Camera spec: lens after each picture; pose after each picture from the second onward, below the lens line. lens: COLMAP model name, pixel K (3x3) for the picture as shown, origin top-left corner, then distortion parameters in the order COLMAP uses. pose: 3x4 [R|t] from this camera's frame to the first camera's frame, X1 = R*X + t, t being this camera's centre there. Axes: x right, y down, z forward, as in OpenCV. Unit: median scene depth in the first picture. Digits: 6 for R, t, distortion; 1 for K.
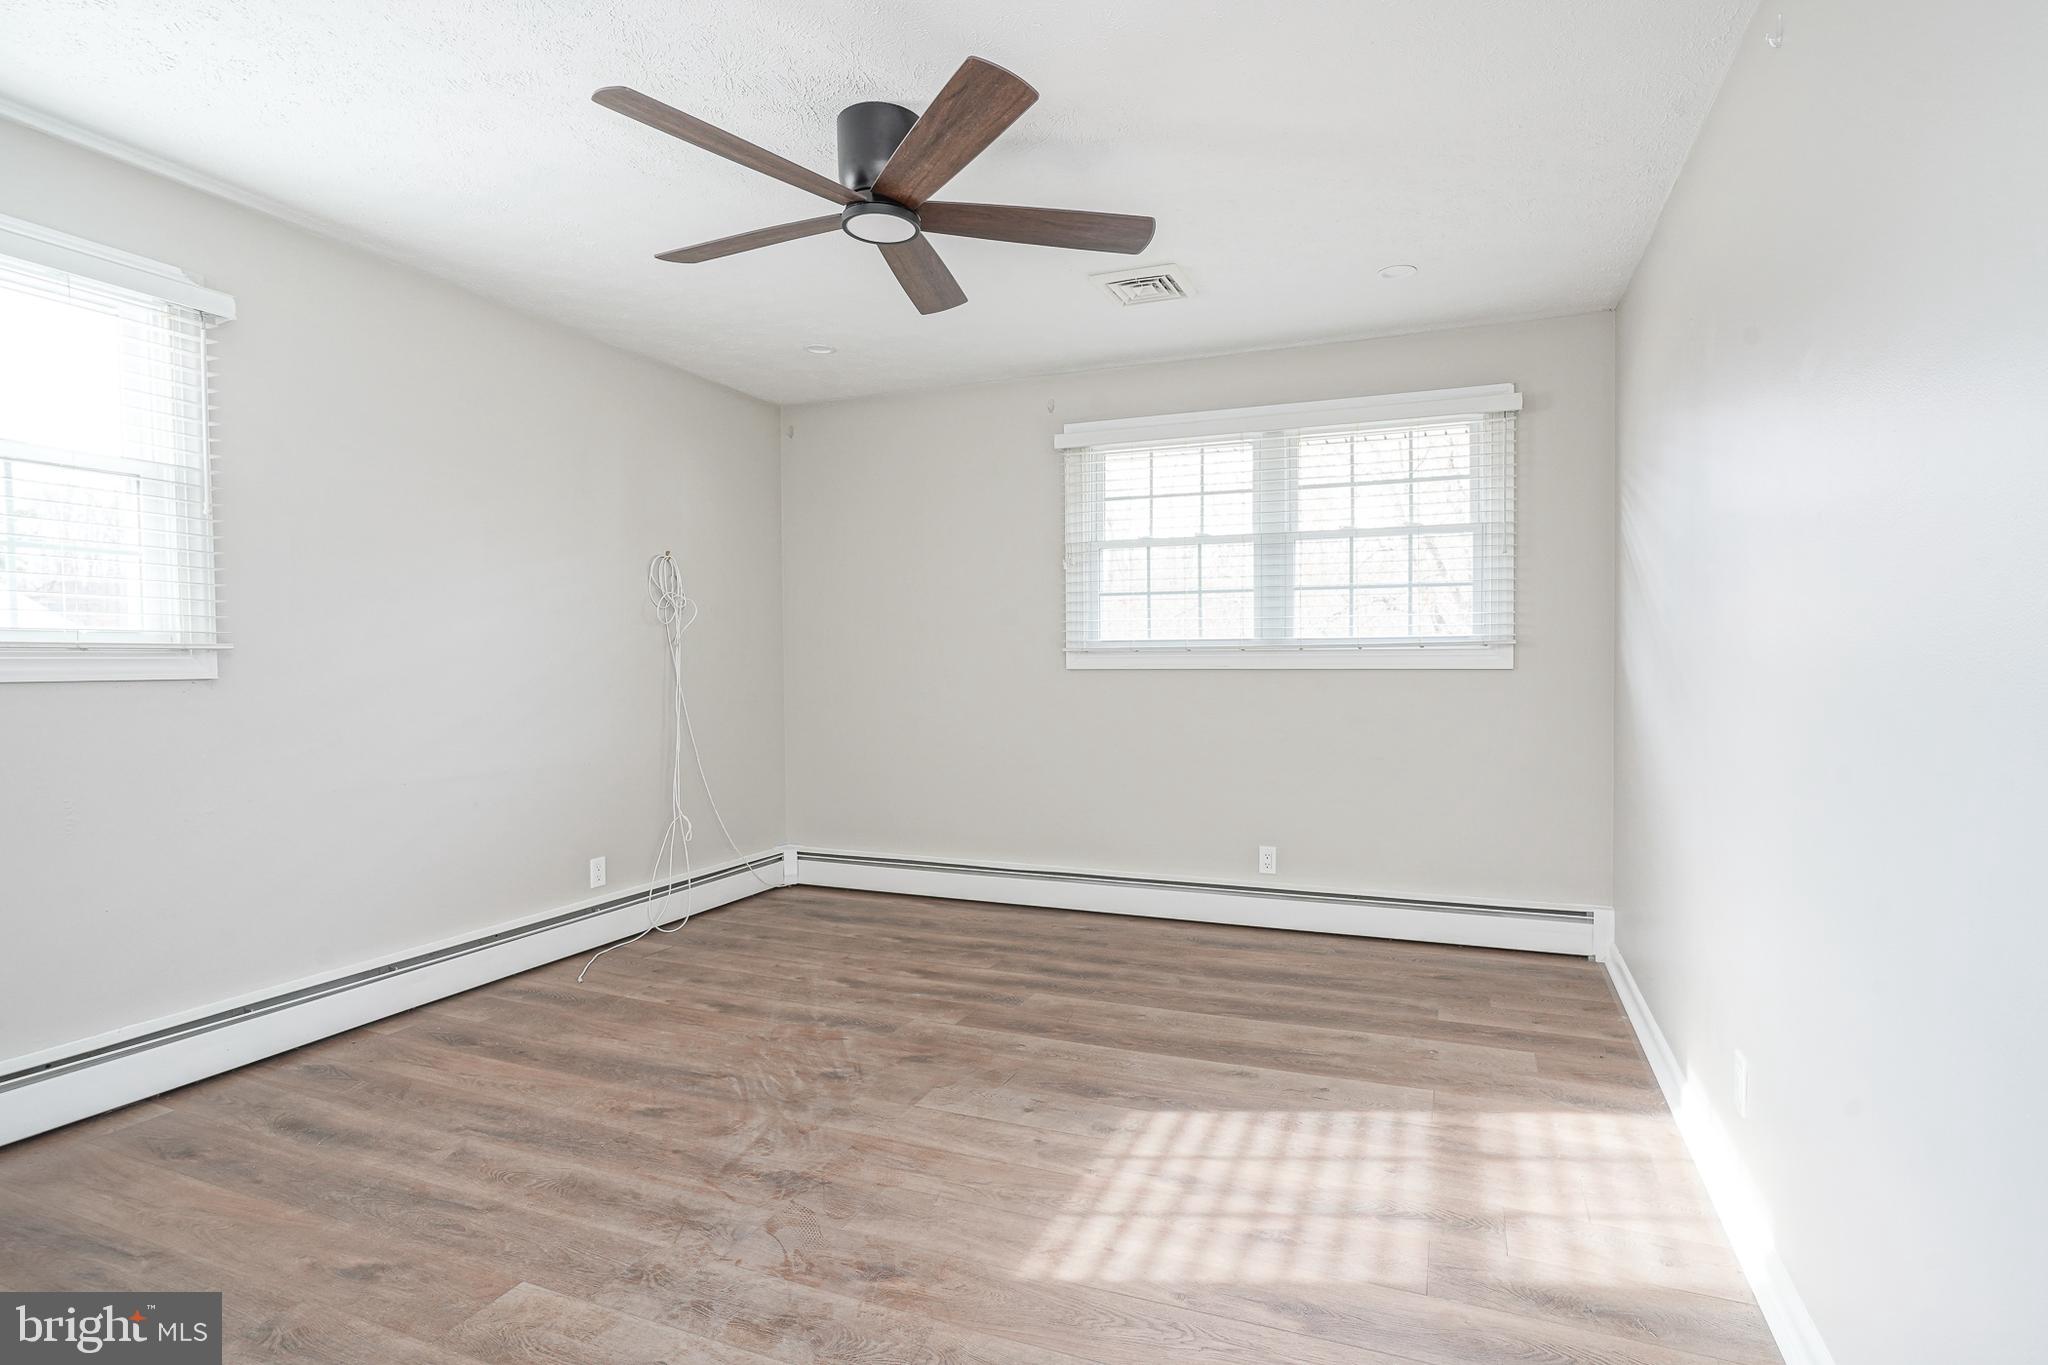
lens RADIAL K [[1005.8, 0, 1037.9], [0, 1005.8, 680.5], [0, 0, 1]] dist [-0.002323, 0.001191]
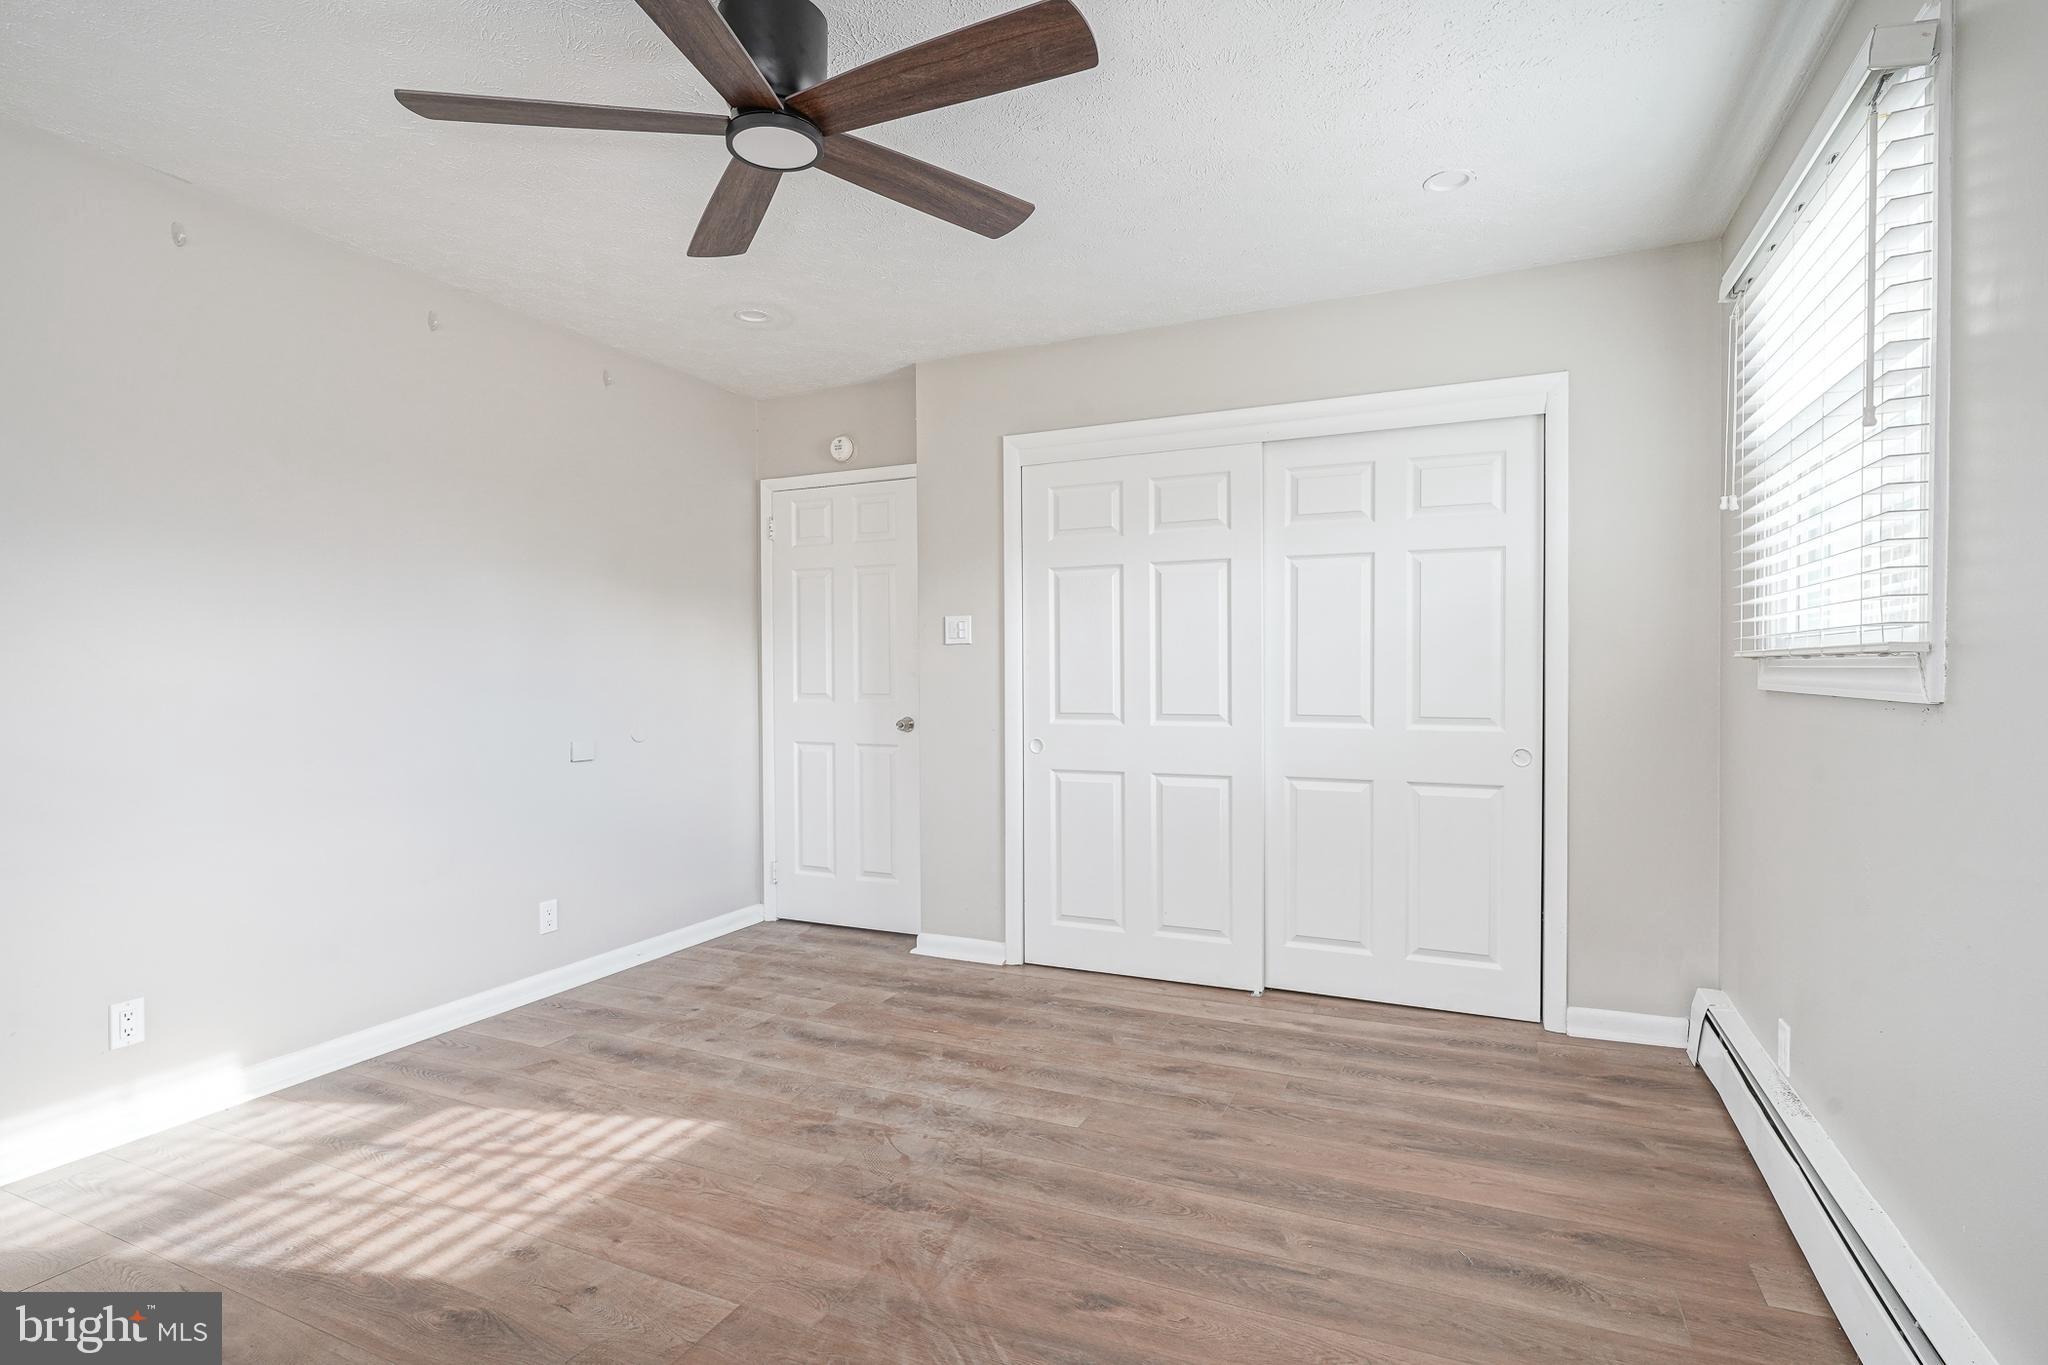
lens RADIAL K [[1005.8, 0, 1037.9], [0, 1005.8, 680.5], [0, 0, 1]] dist [-0.002323, 0.001191]
pose [[-0.999690, 0.008047, 0.023546, -0.417712], [0.008817, 0.999424, 0.032759, -0.051846], [-0.023269, 0.032957, -0.999186, 1.989194]]
